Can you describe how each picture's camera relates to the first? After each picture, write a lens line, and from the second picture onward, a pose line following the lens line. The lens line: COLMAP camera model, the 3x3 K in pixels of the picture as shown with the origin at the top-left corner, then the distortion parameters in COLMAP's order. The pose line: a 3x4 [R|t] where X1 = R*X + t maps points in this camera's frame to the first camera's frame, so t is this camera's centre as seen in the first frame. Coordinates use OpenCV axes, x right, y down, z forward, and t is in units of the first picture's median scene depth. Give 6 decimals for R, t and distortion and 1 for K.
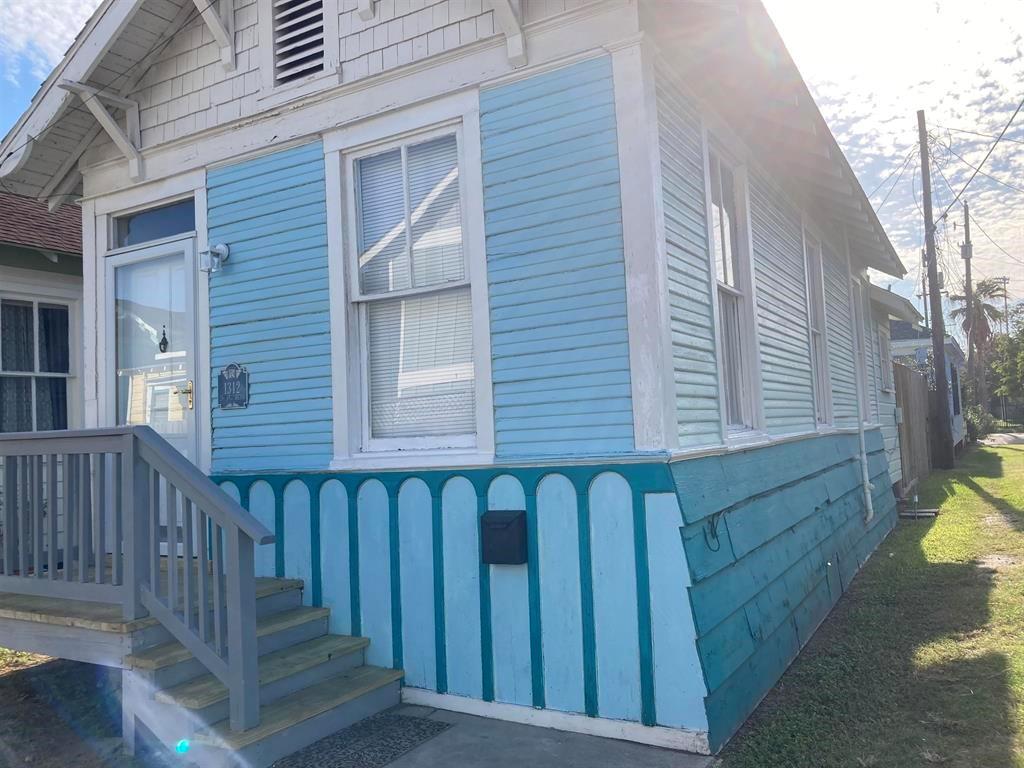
lens RADIAL K [[831.6, 0, 507.4], [0, 831.6, 385.4], [0, 0, 1]] dist [0.035855, -0.076747]
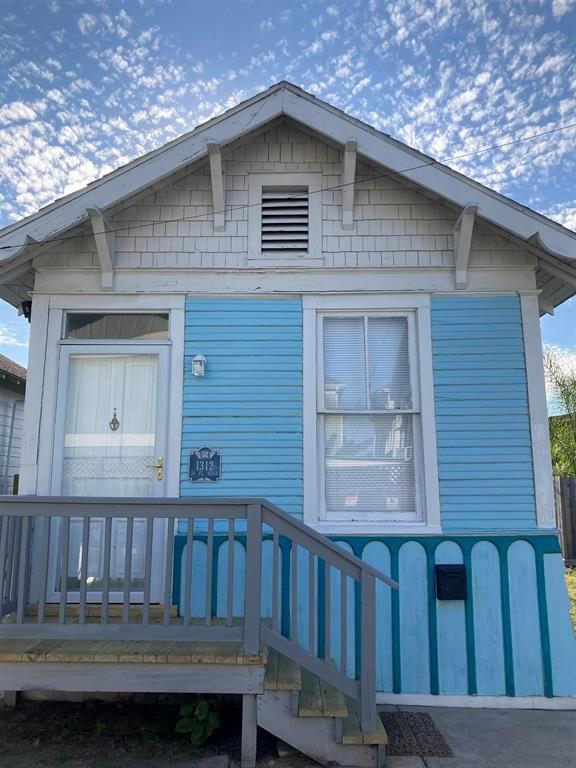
lens RADIAL K [[623.7, 0, 284.0], [0, 623.7, 384.0], [0, 0, 1]] dist [0.035855, -0.076747]
pose [[0.871715, 0.134382, 0.471226, -0.829259], [-0.073793, 0.986695, -0.144872, 0.010752], [-0.484425, 0.091514, 0.870033, 0.102255]]
